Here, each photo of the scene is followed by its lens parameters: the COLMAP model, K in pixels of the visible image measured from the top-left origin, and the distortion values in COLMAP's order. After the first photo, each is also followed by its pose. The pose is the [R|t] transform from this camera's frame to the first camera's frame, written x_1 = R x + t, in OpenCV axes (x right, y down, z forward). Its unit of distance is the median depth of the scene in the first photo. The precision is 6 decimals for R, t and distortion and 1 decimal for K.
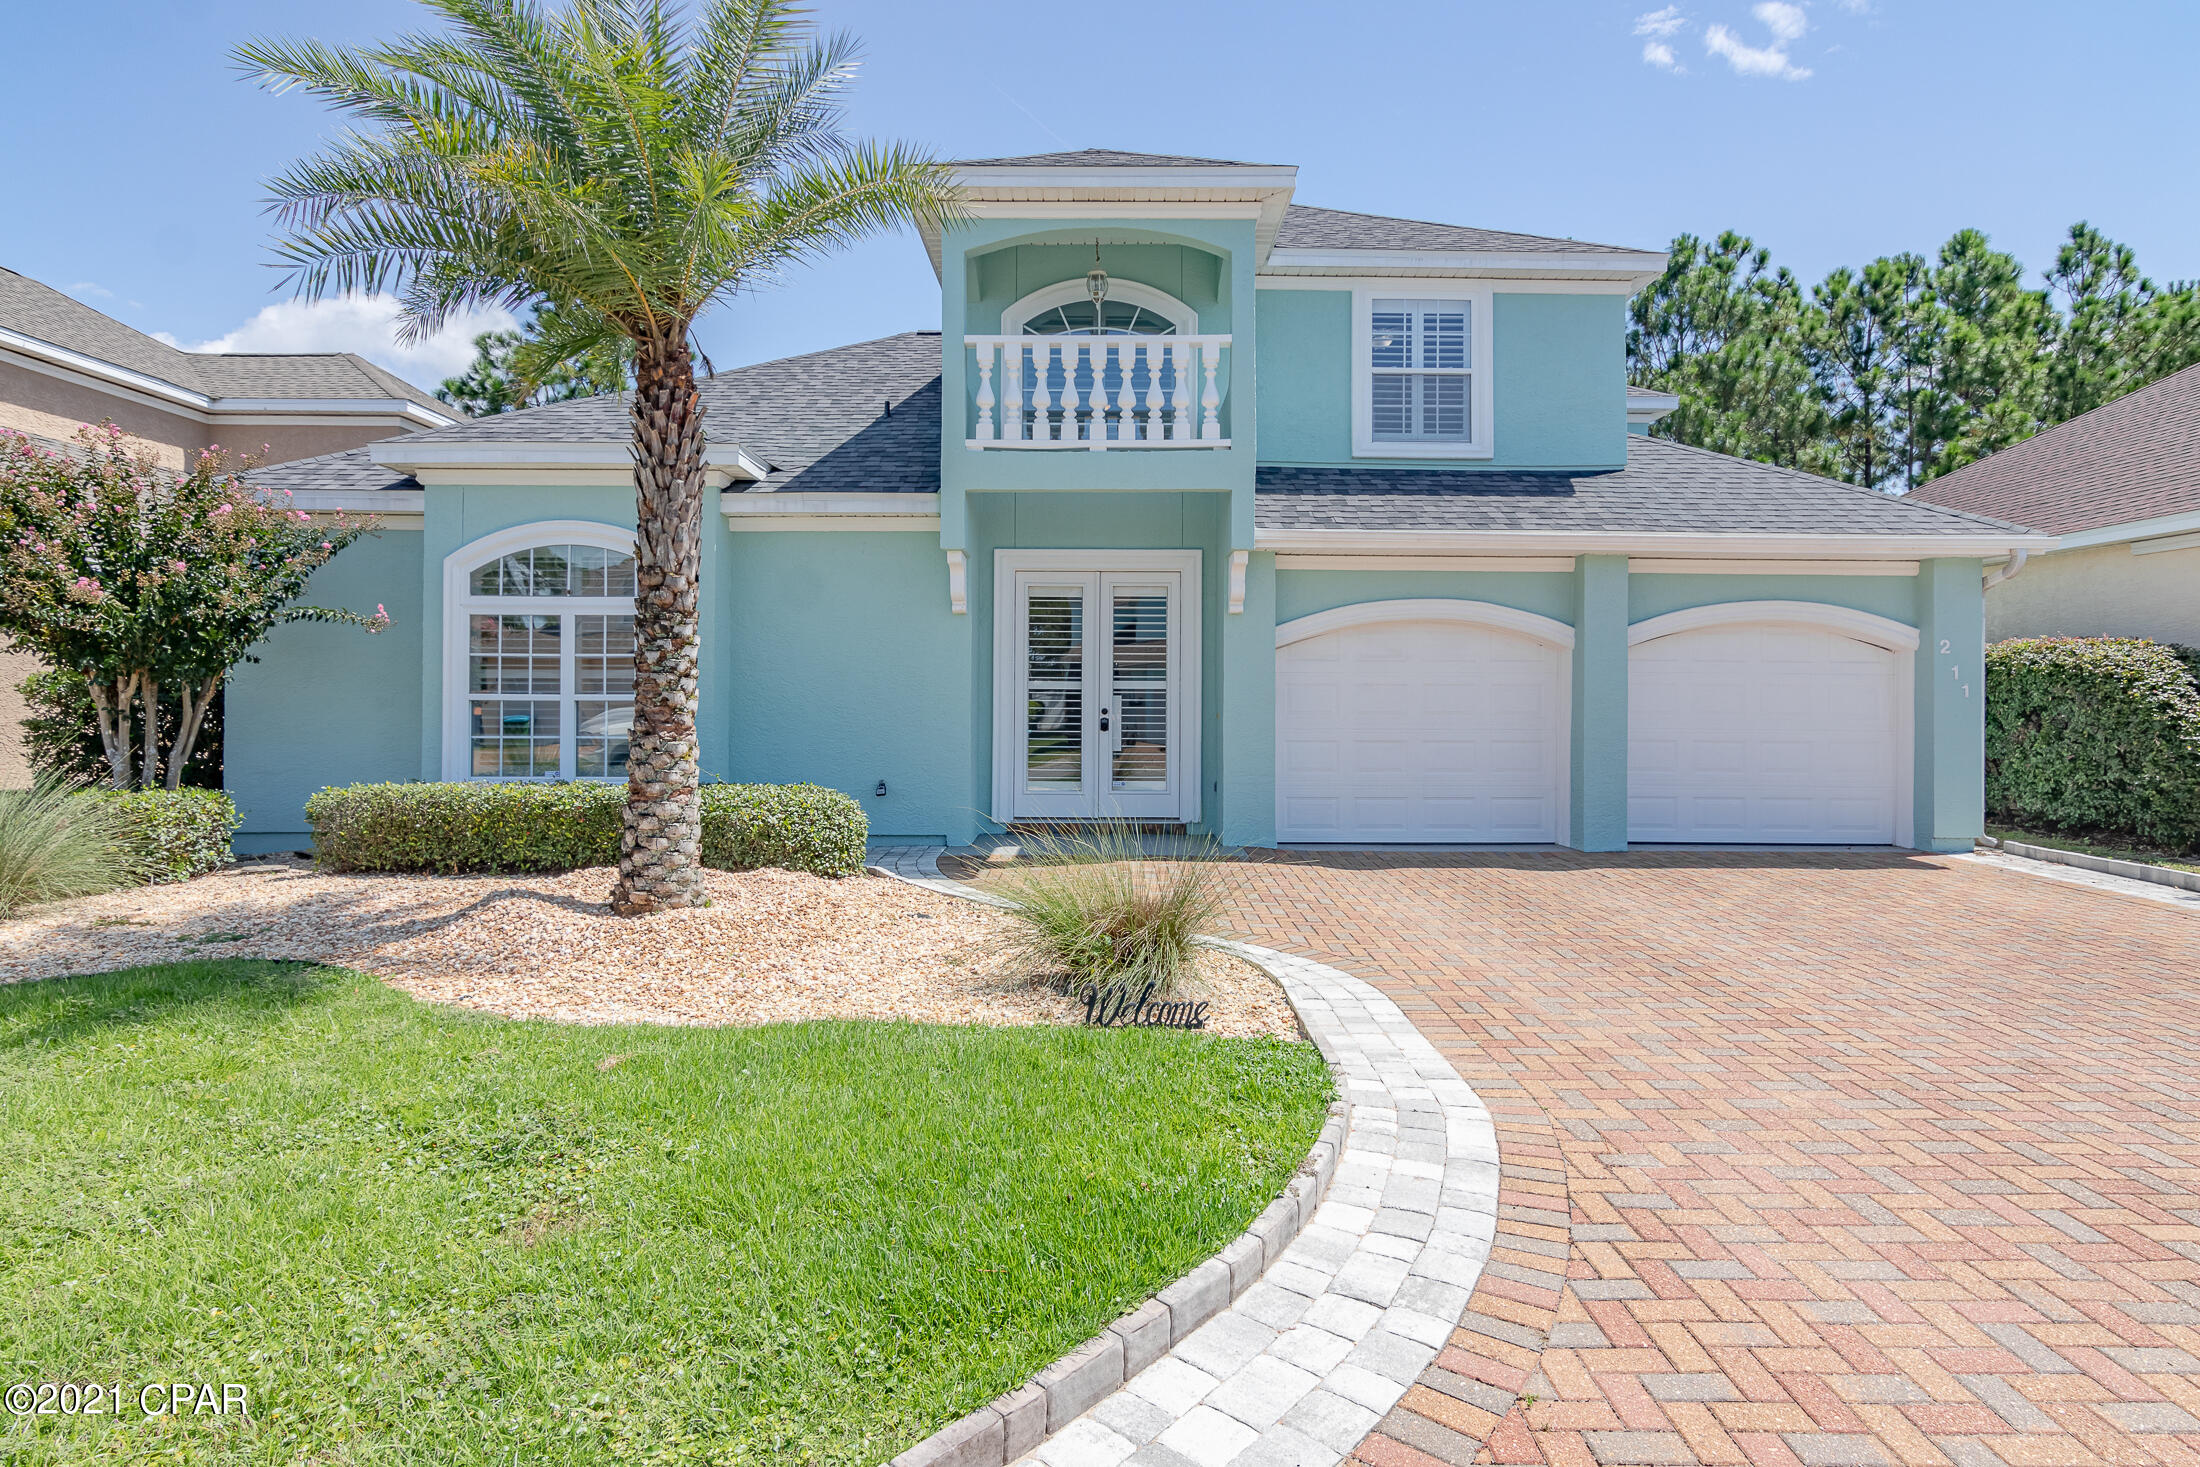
lens RADIAL K [[1148.9, 0, 1104.1], [0, 1148.9, 695.8], [0, 0, 1]] dist [-0.047843, -0.000098]
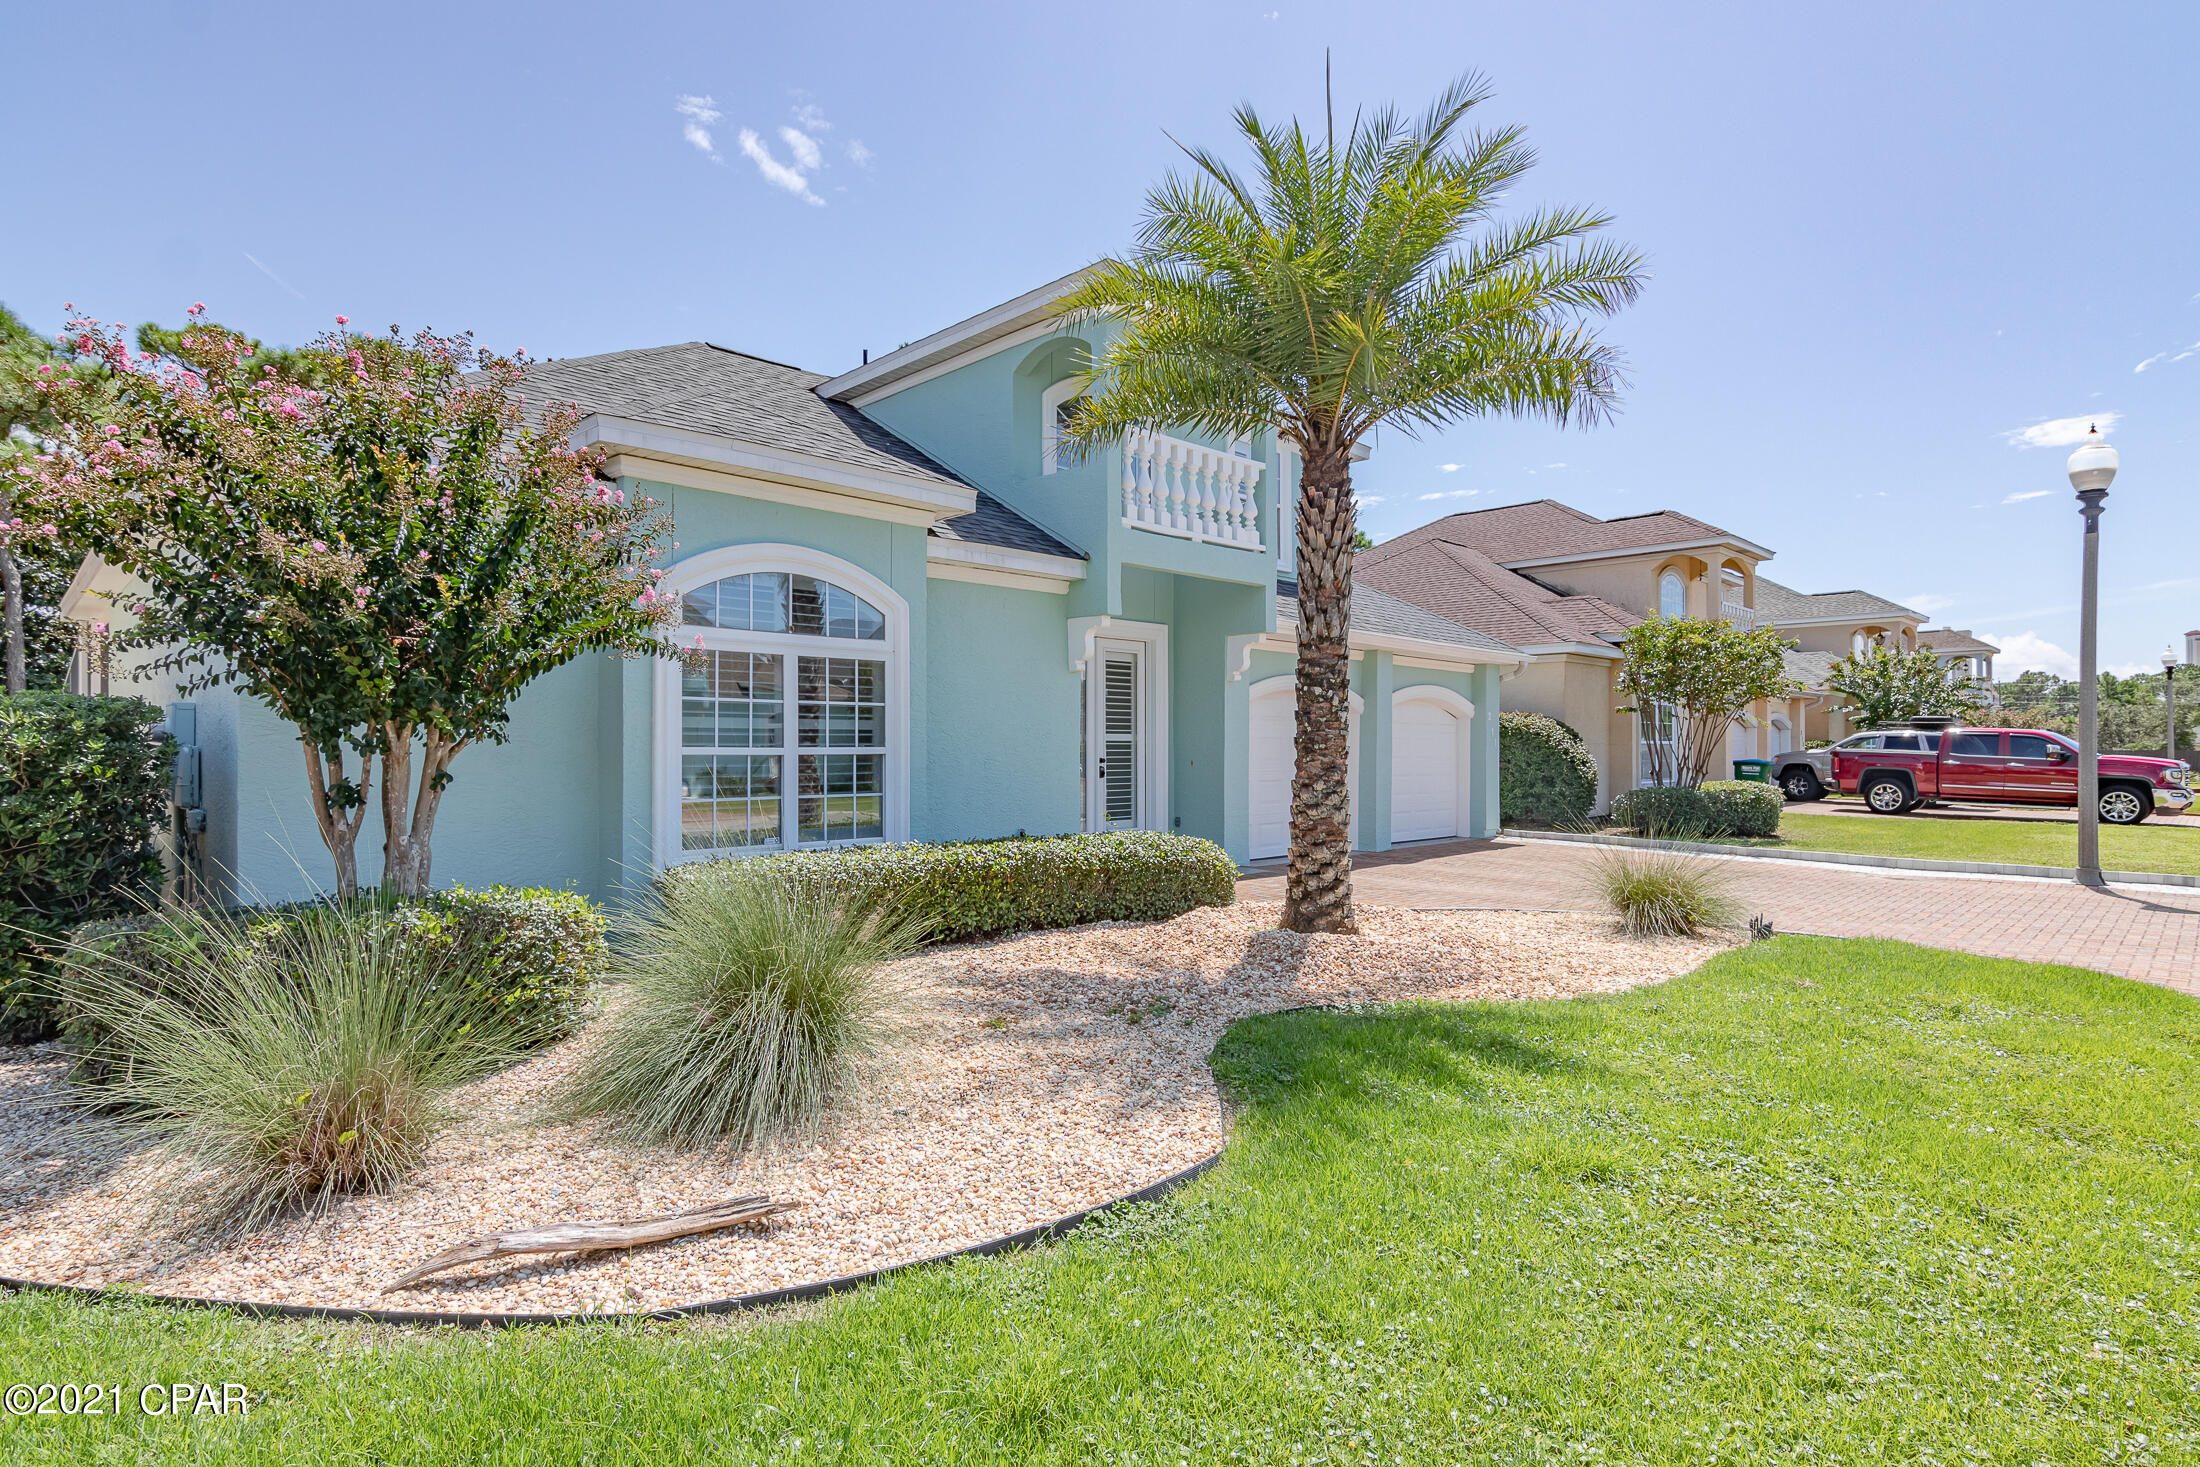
lens RADIAL K [[1148.9, 0, 1104.1], [0, 1148.9, 695.8], [0, 0, 1]] dist [-0.047843, -0.000098]
pose [[0.725943, 0.028323, 0.687172, -0.807819], [-0.000017, 0.999152, -0.041164, -0.004295], [-0.687755, 0.029871, 0.725328, 0.187522]]
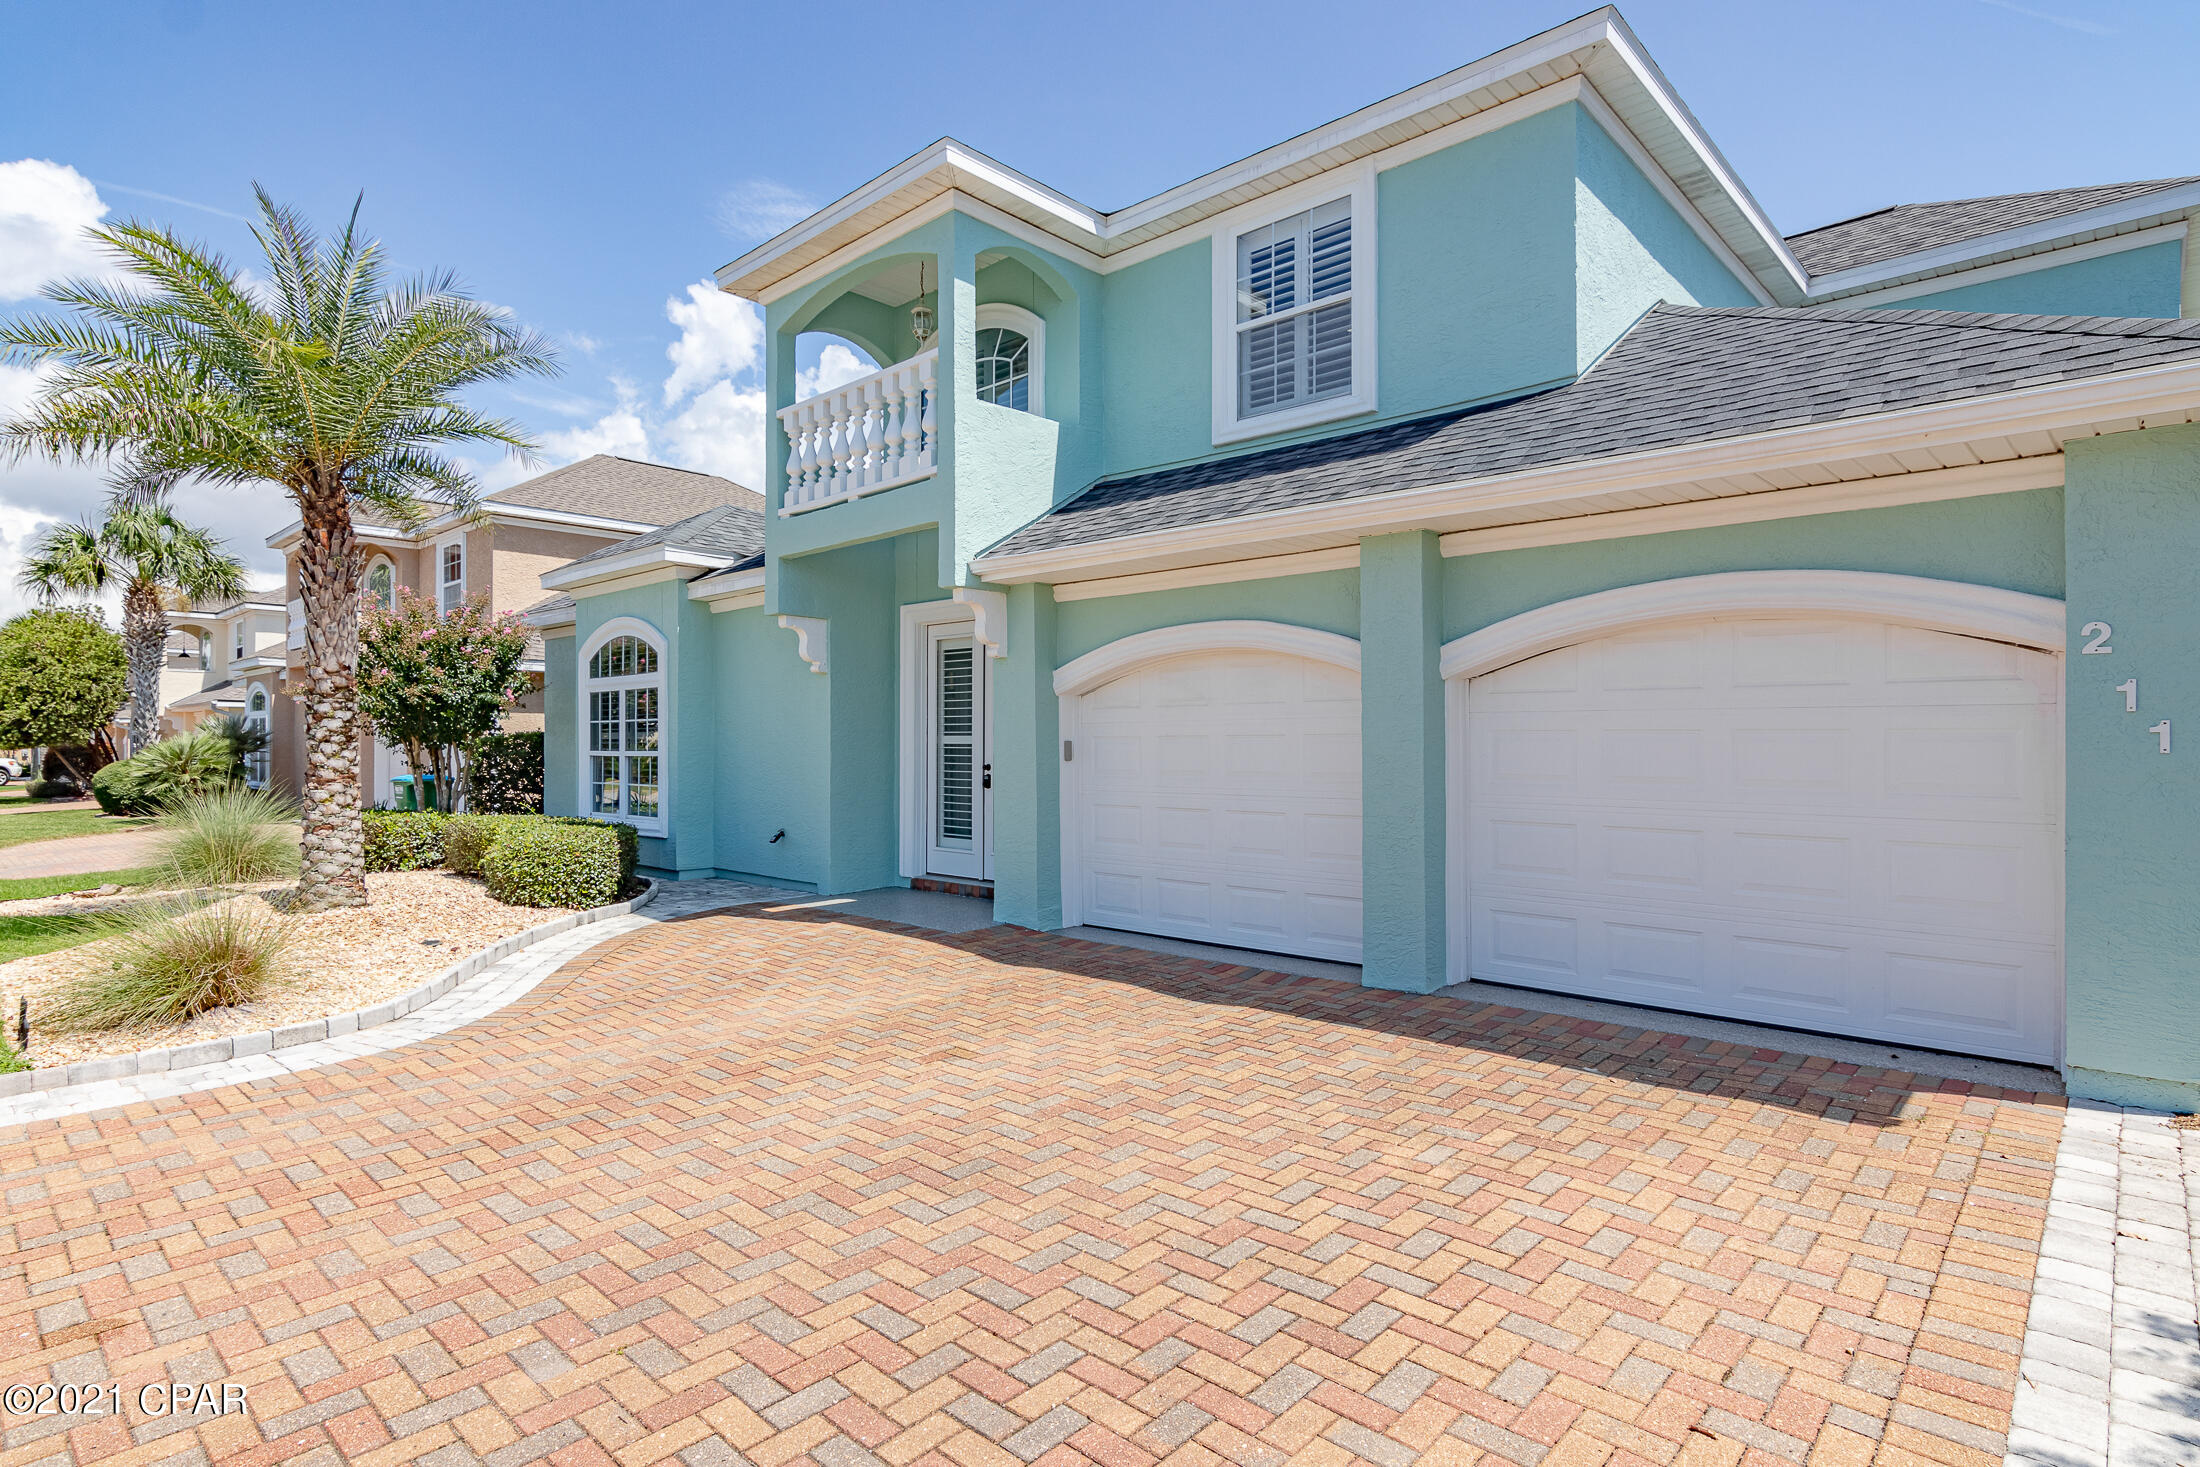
lens RADIAL K [[1131.6, 0, 1100.0], [0, 1131.6, 733.5], [0, 0, 1]] dist [-0.034545, -0.000127]
pose [[0.732869, -0.011837, -0.680266, 0.726989], [0.007107, 0.999927, -0.009742, -0.004589], [0.680332, 0.002304, 0.732900, 0.402586]]
